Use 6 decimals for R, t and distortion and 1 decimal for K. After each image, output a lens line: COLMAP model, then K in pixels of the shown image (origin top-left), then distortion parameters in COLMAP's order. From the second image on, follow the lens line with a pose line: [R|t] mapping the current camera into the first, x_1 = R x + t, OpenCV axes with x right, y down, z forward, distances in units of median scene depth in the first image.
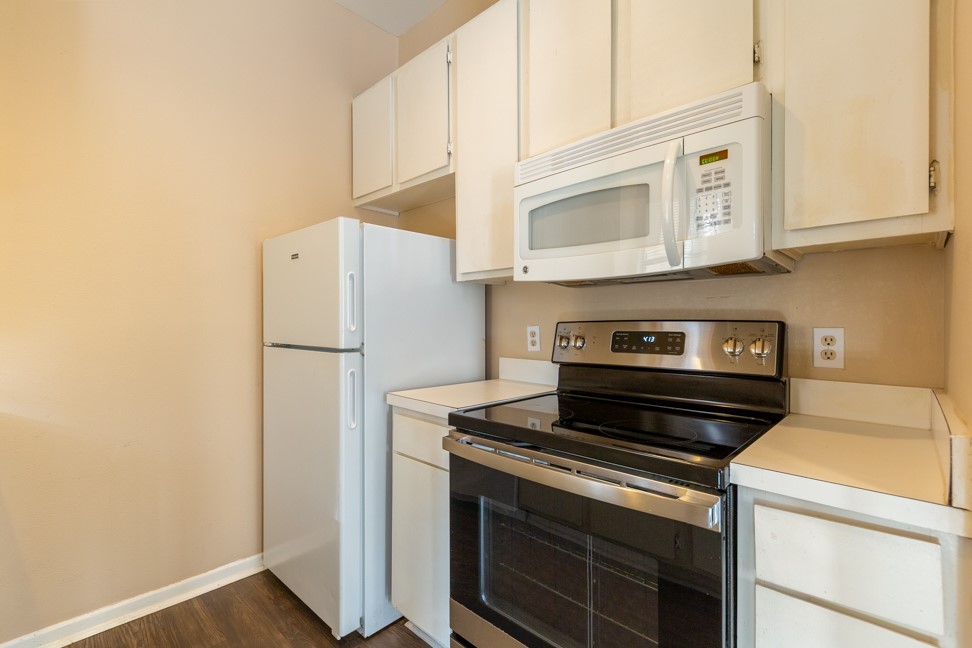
lens RADIAL K [[429.1, 0, 486.0], [0, 429.1, 324.0], [0, 0, 1]] dist [0.001719, -0.000507]
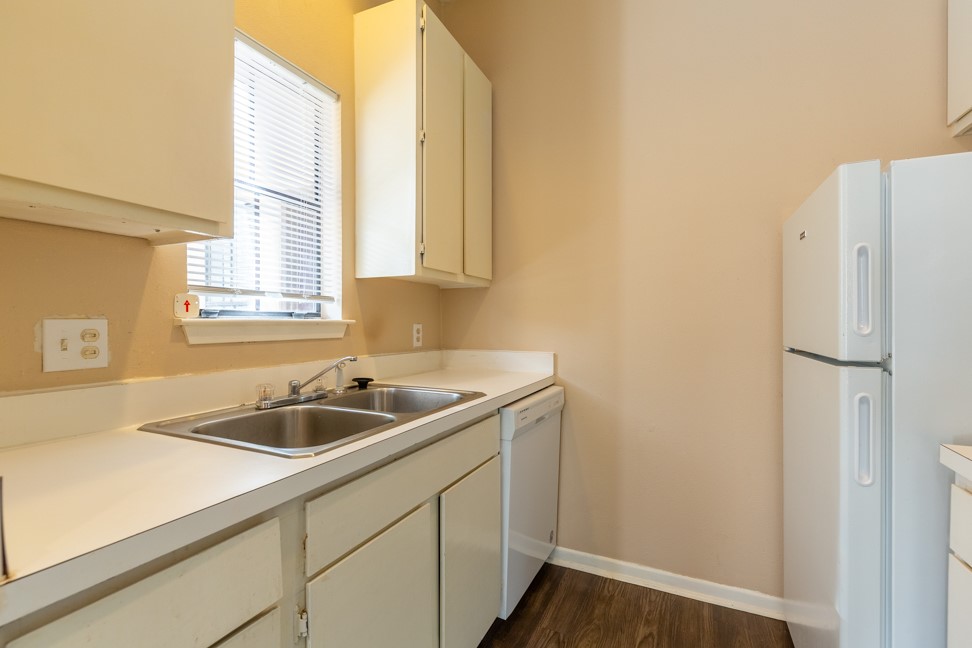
lens RADIAL K [[440.5, 0, 476.4], [0, 440.5, 323.7], [0, 0, 1]] dist [0.004014, -0.000346]
pose [[0.316876, 0.000503, -0.948467, 0.127620], [-0.002283, 0.999997, -0.000232, 0.001775], [0.948464, 0.002239, 0.316877, 0.210882]]
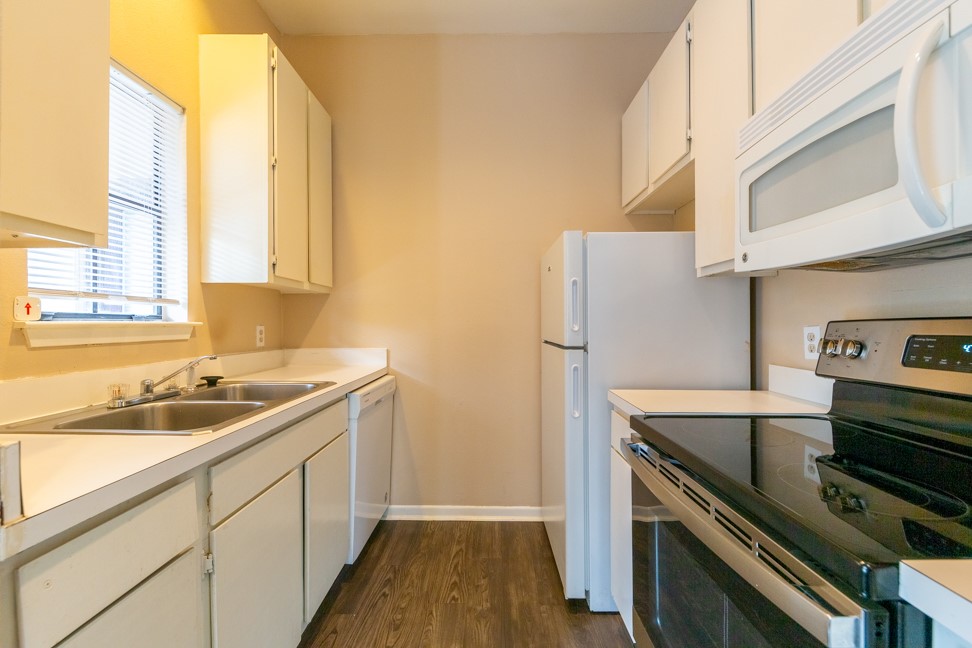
lens RADIAL K [[393.1, 0, 481.7], [0, 393.1, 324.3], [0, 0, 1]] dist [0.001911, 0.000061]
pose [[0.688282, -0.002250, -0.725439, 0.246217], [0.001450, 0.999997, -0.001725, 0.001140], [0.725441, 0.000136, 0.688284, 0.101772]]
